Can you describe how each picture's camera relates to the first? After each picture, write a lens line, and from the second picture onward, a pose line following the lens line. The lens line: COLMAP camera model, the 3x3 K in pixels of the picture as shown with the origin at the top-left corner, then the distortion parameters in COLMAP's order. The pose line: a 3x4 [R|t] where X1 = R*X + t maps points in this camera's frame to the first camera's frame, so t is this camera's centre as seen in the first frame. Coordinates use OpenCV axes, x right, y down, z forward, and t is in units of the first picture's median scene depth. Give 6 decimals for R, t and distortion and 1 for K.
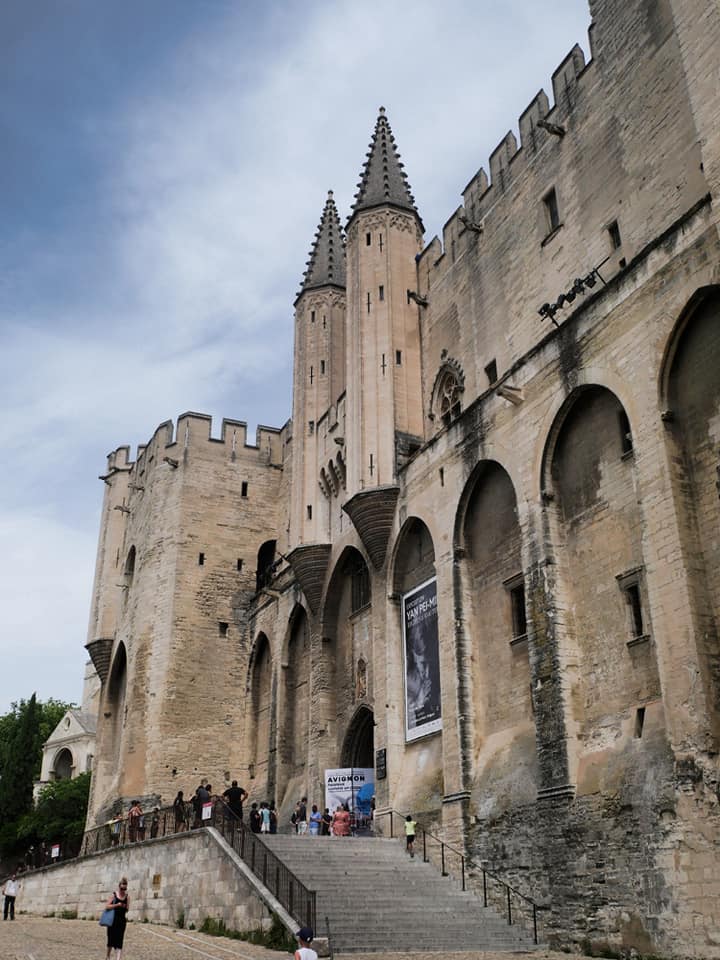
lens RADIAL K [[963.8, 0, 360.0], [0, 963.8, 480.0], [0, 0, 1]] dist [-0.019711, -0.003313]
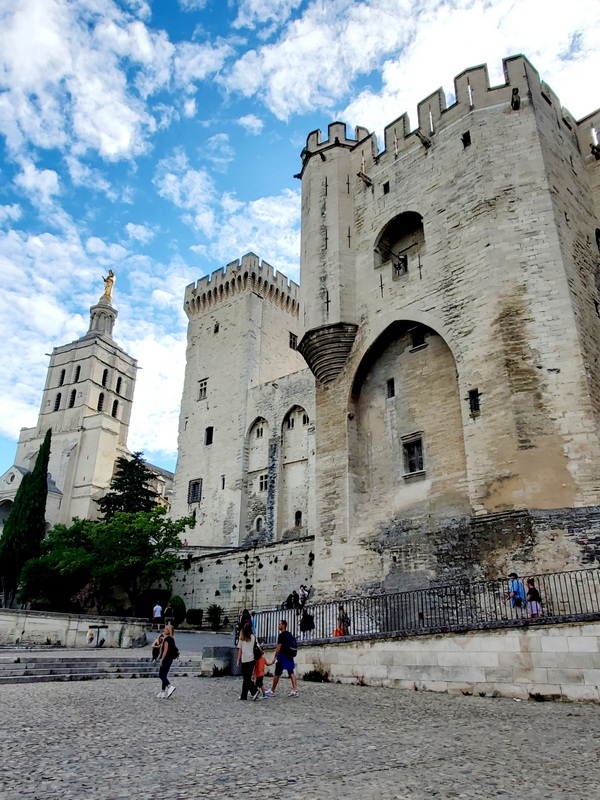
lens RADIAL K [[602.1, 0, 307.9], [0, 602.1, 396.2], [0, 0, 1]] dist [-0.003998, 0.003675]
pose [[0.942241, 0.148728, 0.300105, -0.851455], [-0.156776, 0.987630, 0.002775, 0.446270], [-0.295980, -0.049664, 0.953902, 1.056619]]
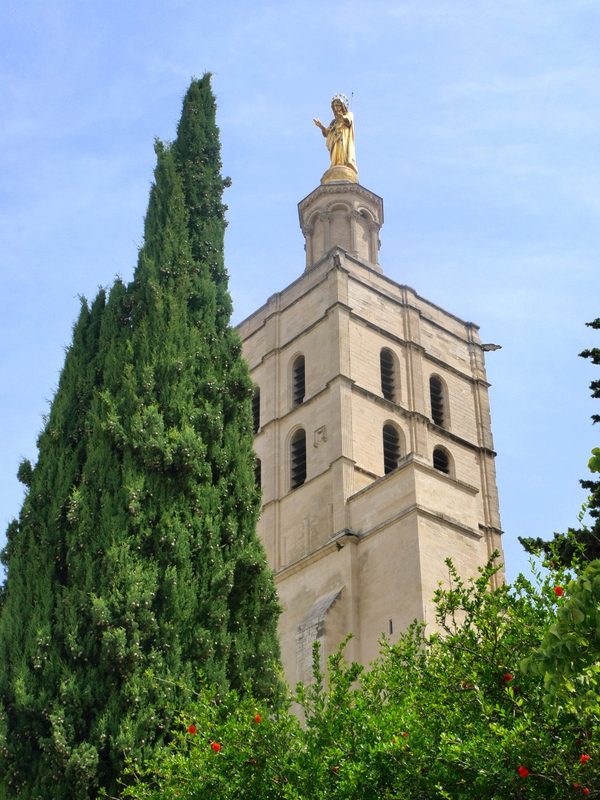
lens RADIAL K [[1397.5, 0, 300.0], [0, 1397.5, 400.0], [0, 0, 1]] dist [0.018271, 0.003261]
pose [[0.997732, -0.041011, -0.053384, -0.948489], [0.031043, 0.983952, -0.175714, 0.948934], [0.059734, 0.173658, 0.982993, 2.387900]]
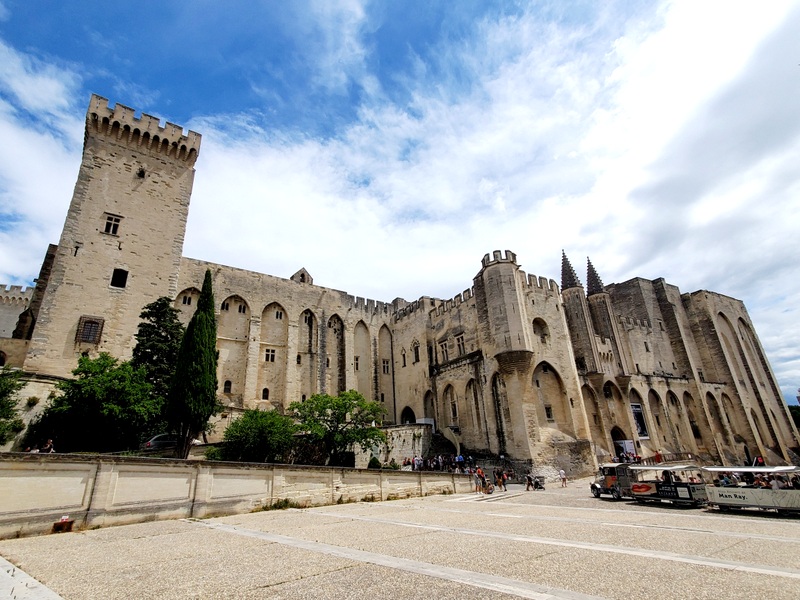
lens RADIAL K [[409.4, 0, 400.0], [0, 409.4, 300.0], [0, 0, 1]] dist [-0.004390, -0.000235]
pose [[-0.083696, 0.377834, 0.922083, -2.084609], [-0.375369, 0.845215, -0.380408, 0.975372], [-0.923089, -0.377960, 0.071086, 2.420875]]
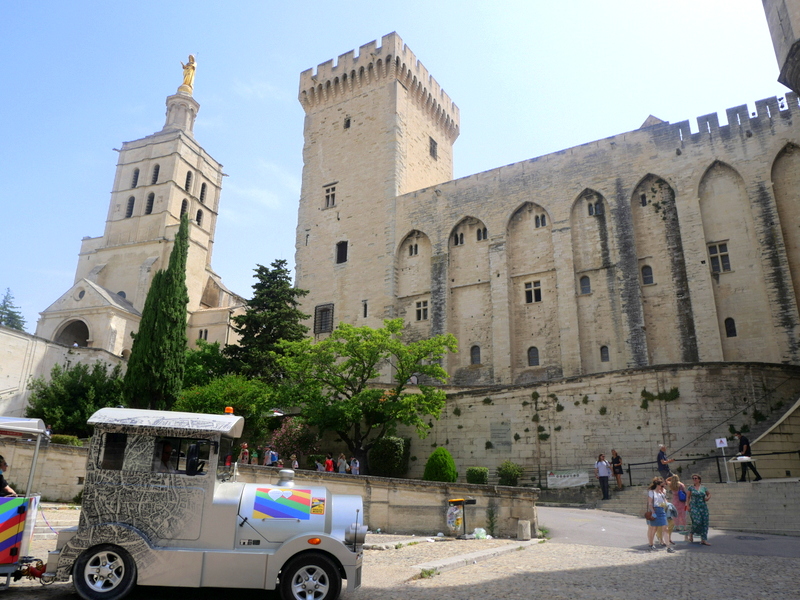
lens RADIAL K [[609.5, 0, 400.0], [0, 609.5, 300.0], [0, 0, 1]] dist [-0.070440, 0.027838]
pose [[0.890507, 0.166697, 0.423332, -1.137213], [-0.213214, 0.974865, 0.064635, 0.671419], [-0.401917, -0.147819, 0.903666, 1.632495]]
